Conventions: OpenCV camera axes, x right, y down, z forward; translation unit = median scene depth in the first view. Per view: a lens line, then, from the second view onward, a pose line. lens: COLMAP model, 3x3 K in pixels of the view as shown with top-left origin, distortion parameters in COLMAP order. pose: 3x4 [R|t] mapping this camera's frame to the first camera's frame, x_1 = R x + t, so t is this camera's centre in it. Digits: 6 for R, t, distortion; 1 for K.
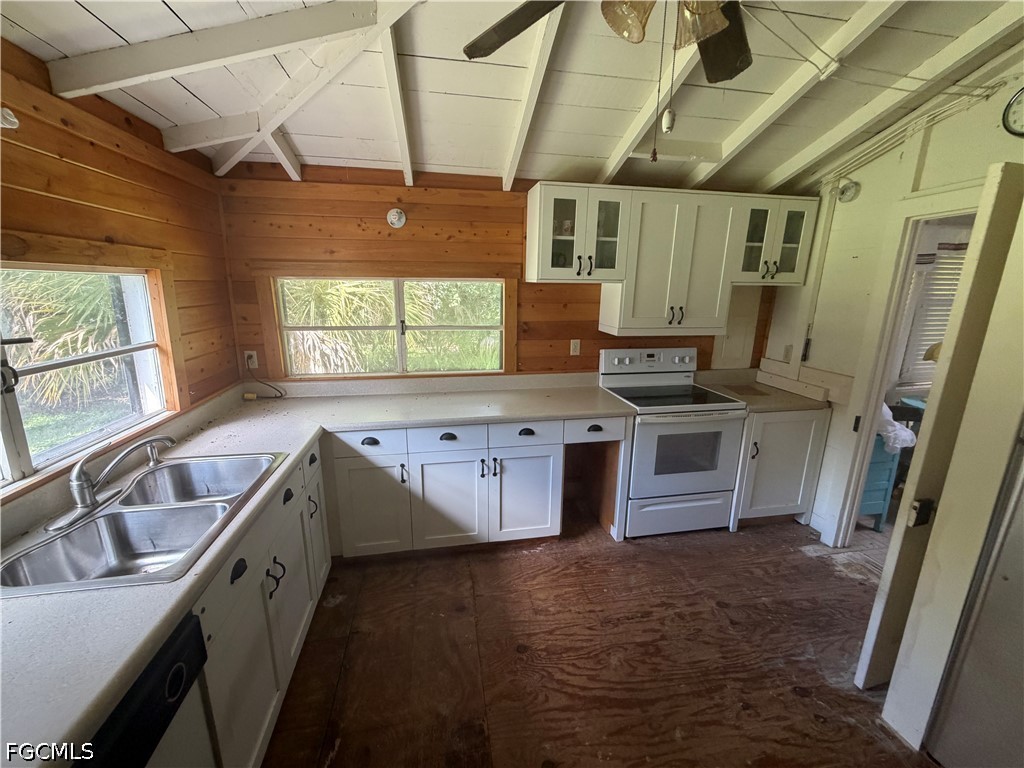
lens RADIAL K [[408.9, 0, 510.9], [0, 408.9, 383.7], [0, 0, 1]] dist [-0.000816, 0.000106]
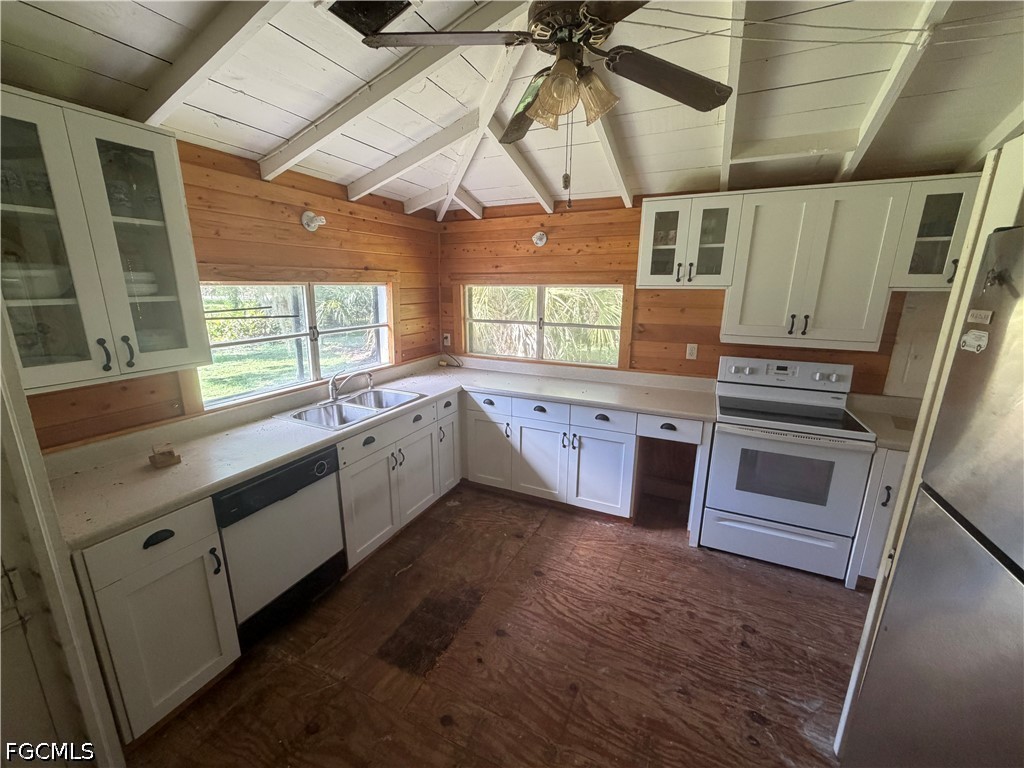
lens RADIAL K [[408.9, 0, 508.7], [0, 408.9, 383.4], [0, 0, 1]] dist [-0.000816, 0.000106]
pose [[0.808930, 0.132375, -0.572808, 0.463480], [-0.132762, 0.990284, 0.041363, 0.009272], [0.572719, 0.042587, 0.818645, -0.105133]]
